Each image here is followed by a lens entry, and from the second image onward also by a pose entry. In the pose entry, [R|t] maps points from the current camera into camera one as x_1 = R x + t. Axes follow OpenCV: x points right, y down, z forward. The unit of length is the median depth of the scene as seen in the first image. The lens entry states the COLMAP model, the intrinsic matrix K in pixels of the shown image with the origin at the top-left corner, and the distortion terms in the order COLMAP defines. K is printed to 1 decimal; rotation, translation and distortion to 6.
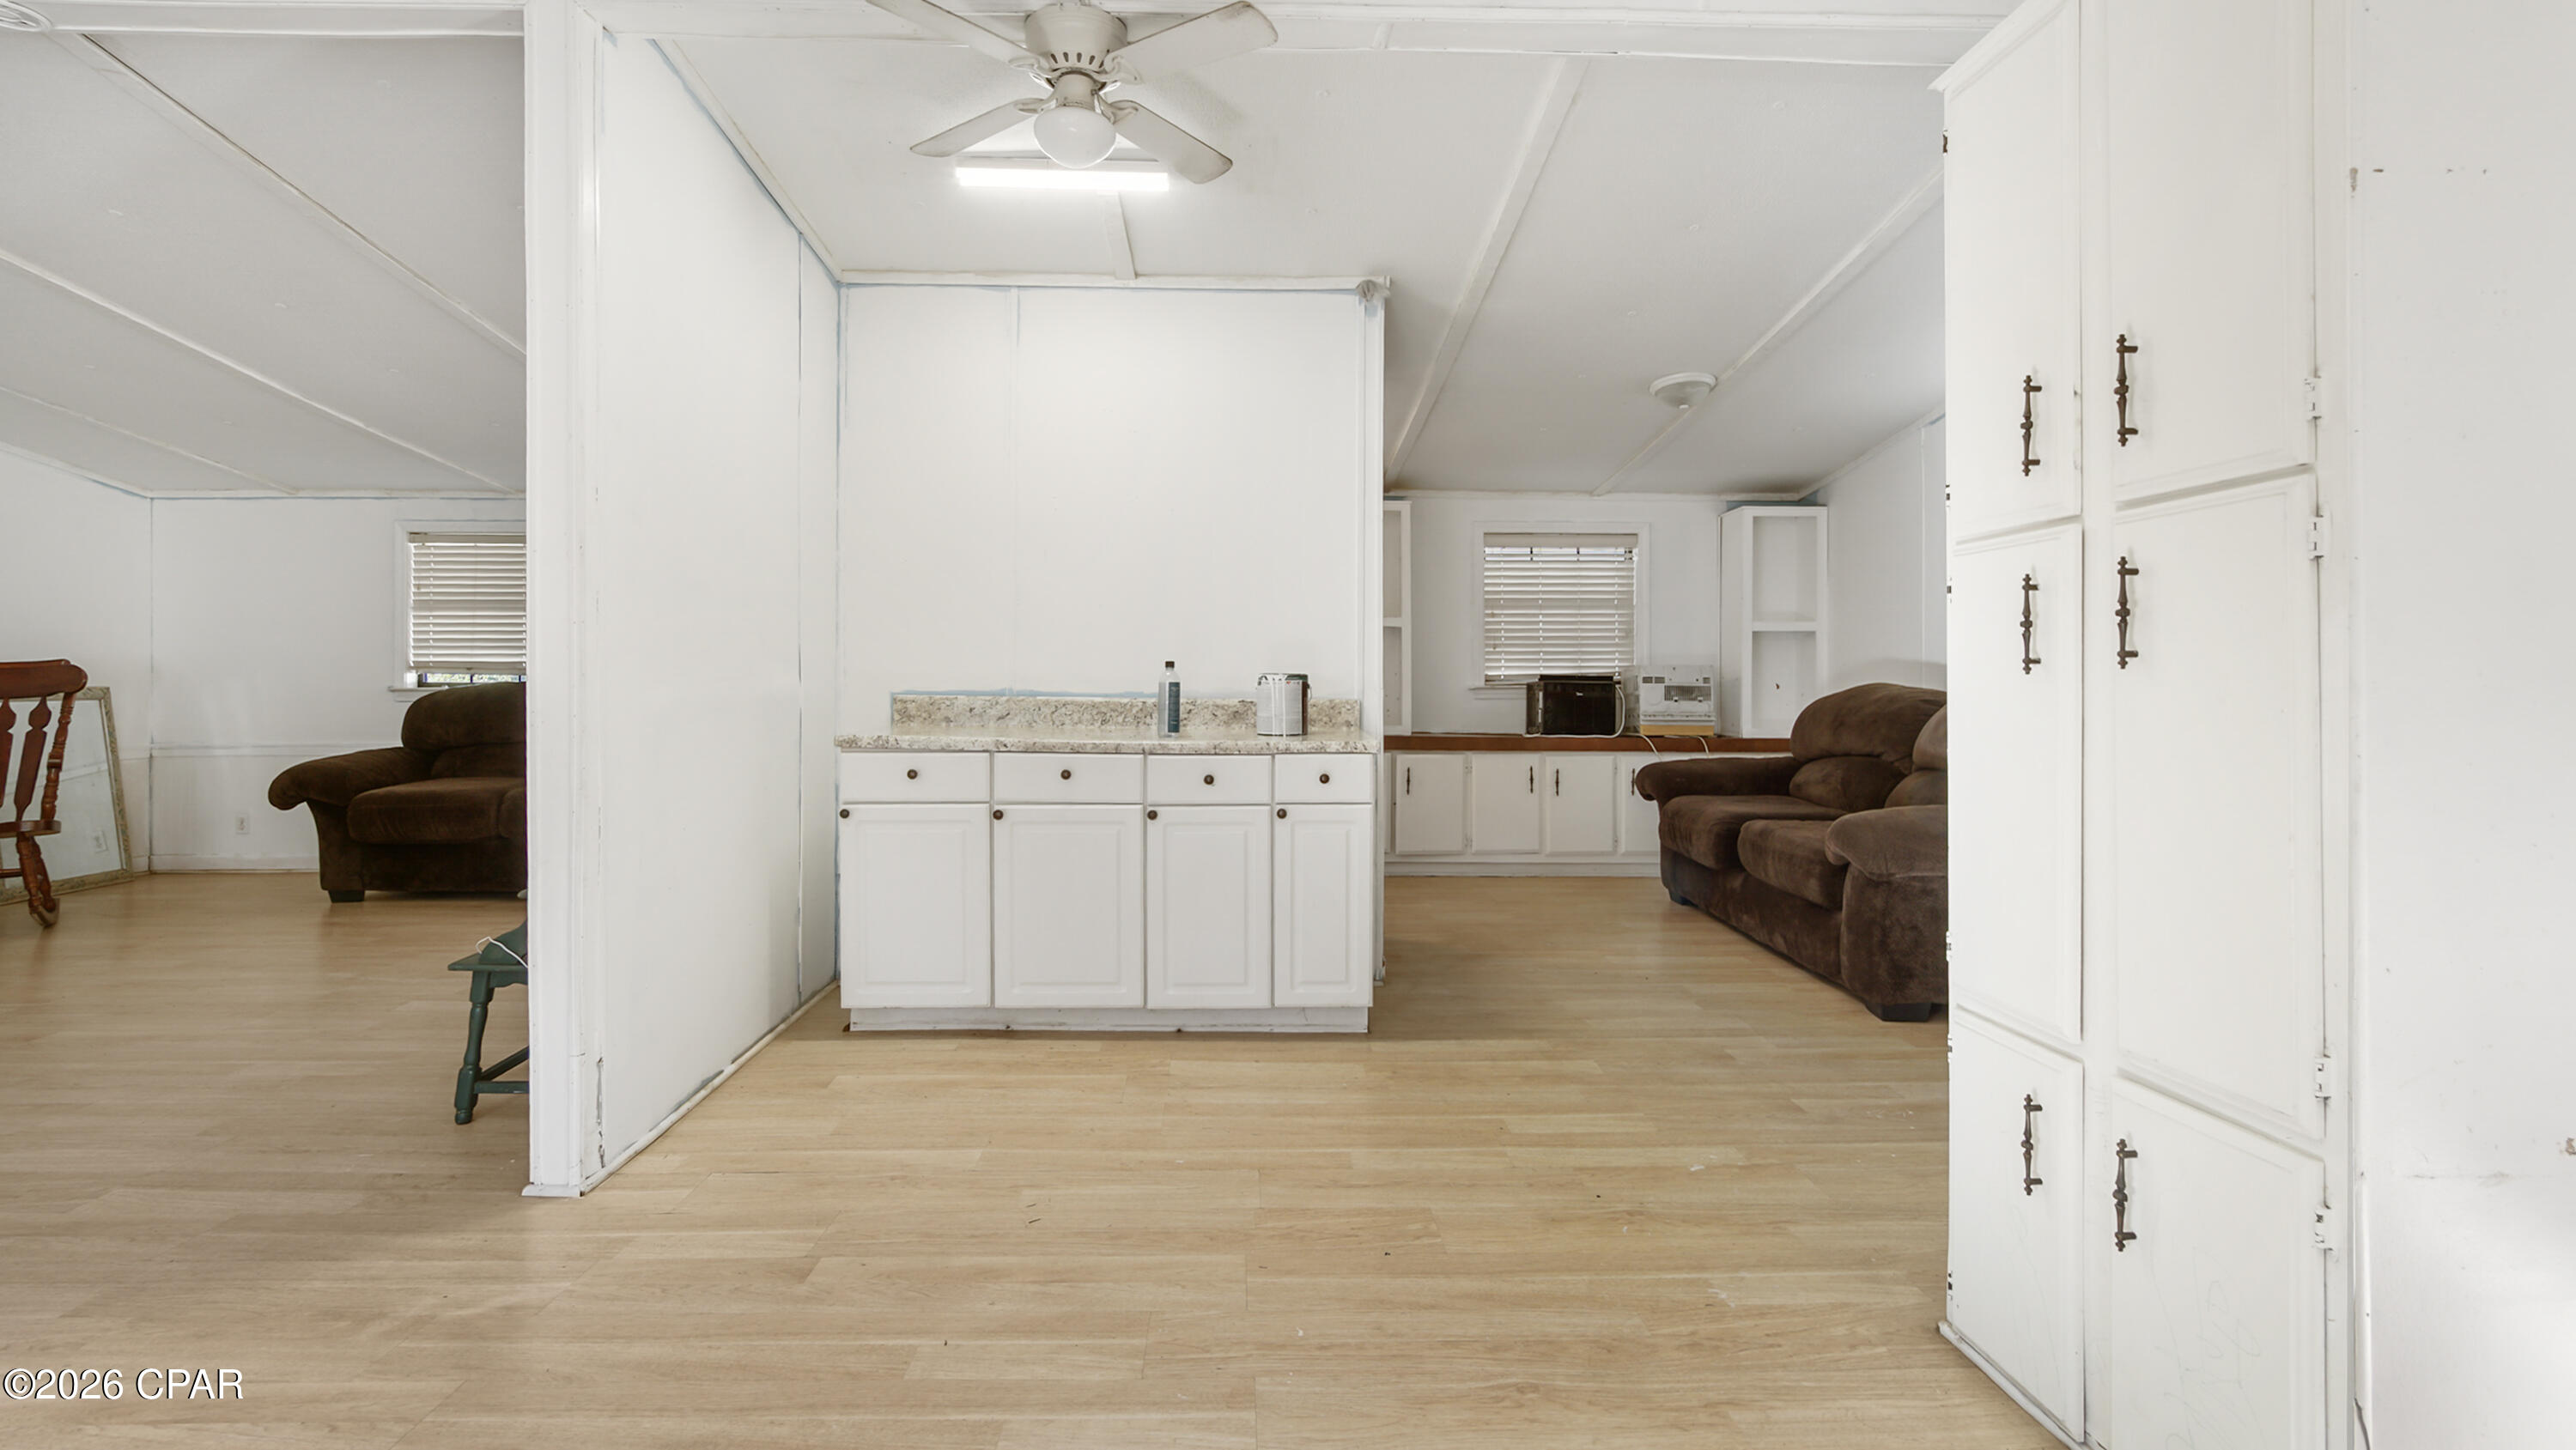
lens RADIAL K [[1217.1, 0, 1258.9], [0, 1217.1, 645.9], [0, 0, 1]] dist [-0.000087, 0.000331]
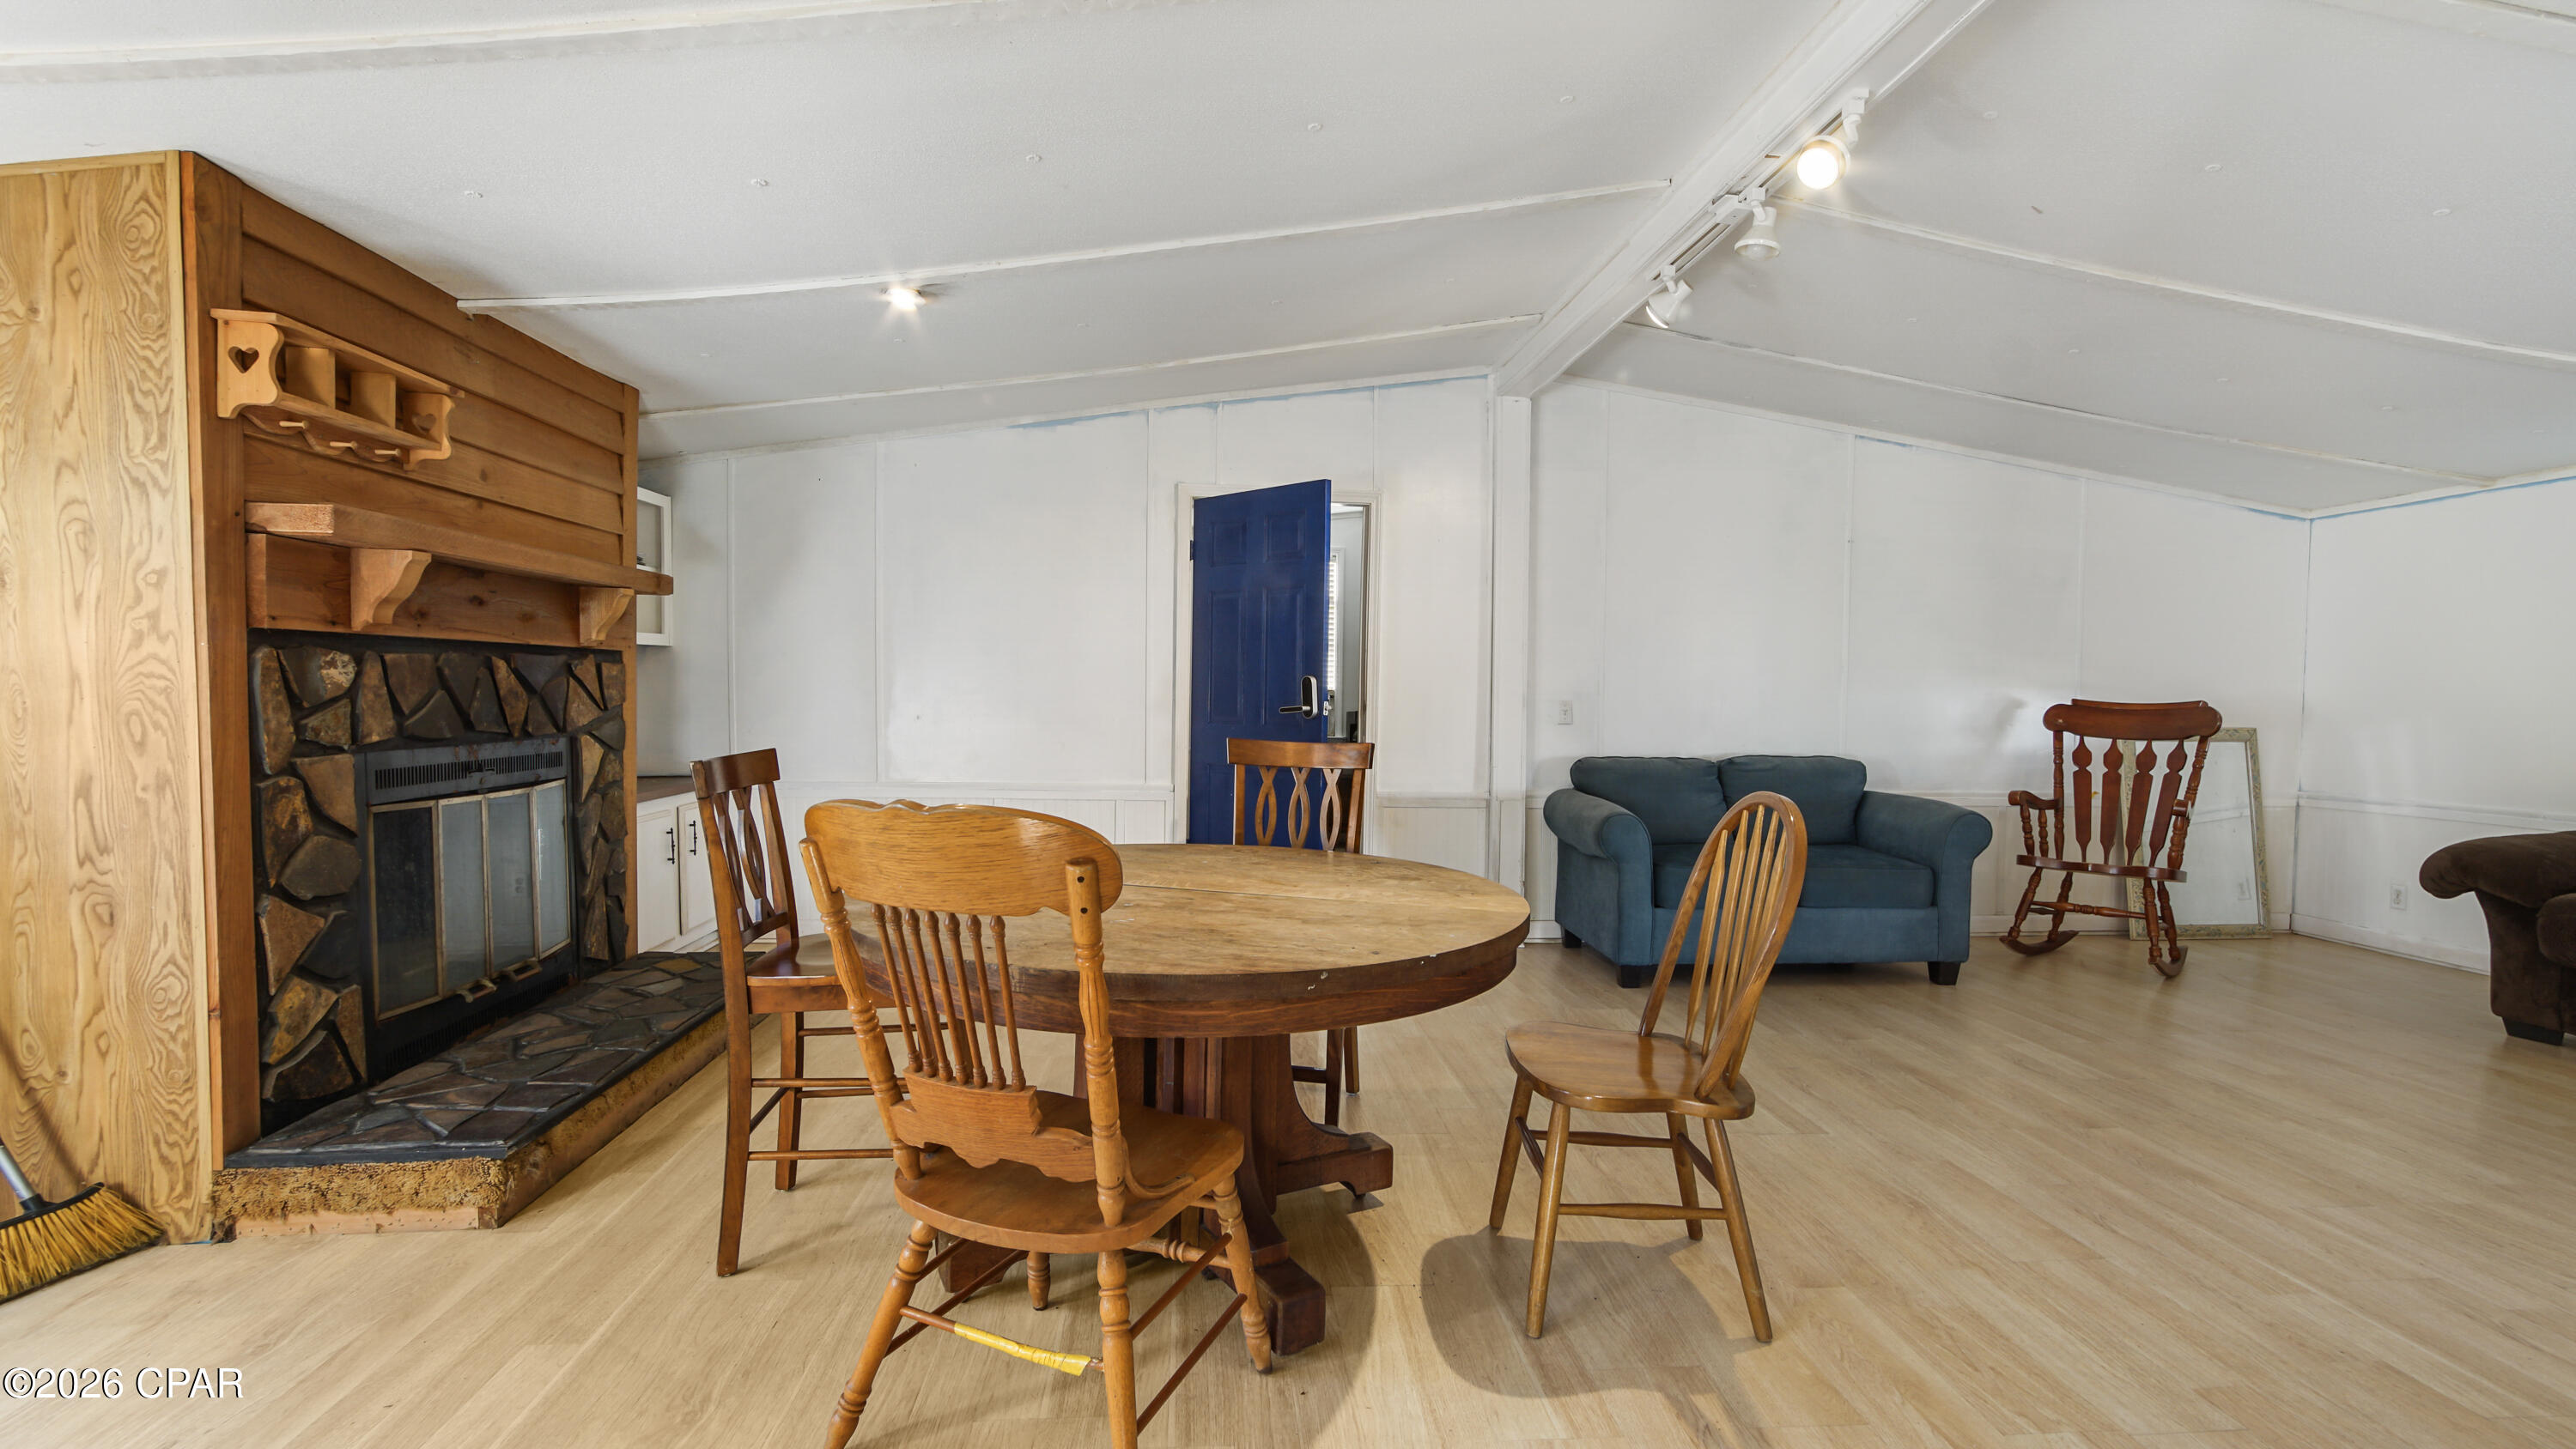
lens RADIAL K [[1140.9, 0, 1286.1], [0, 1140.9, 737.8], [0, 0, 1]] dist [-0.015865, 0.008954]
pose [[0.065428, 0.043867, -0.996893, -0.132137], [0.014529, 0.998885, 0.044908, -0.011006], [0.997752, -0.017422, 0.064717, 0.218971]]
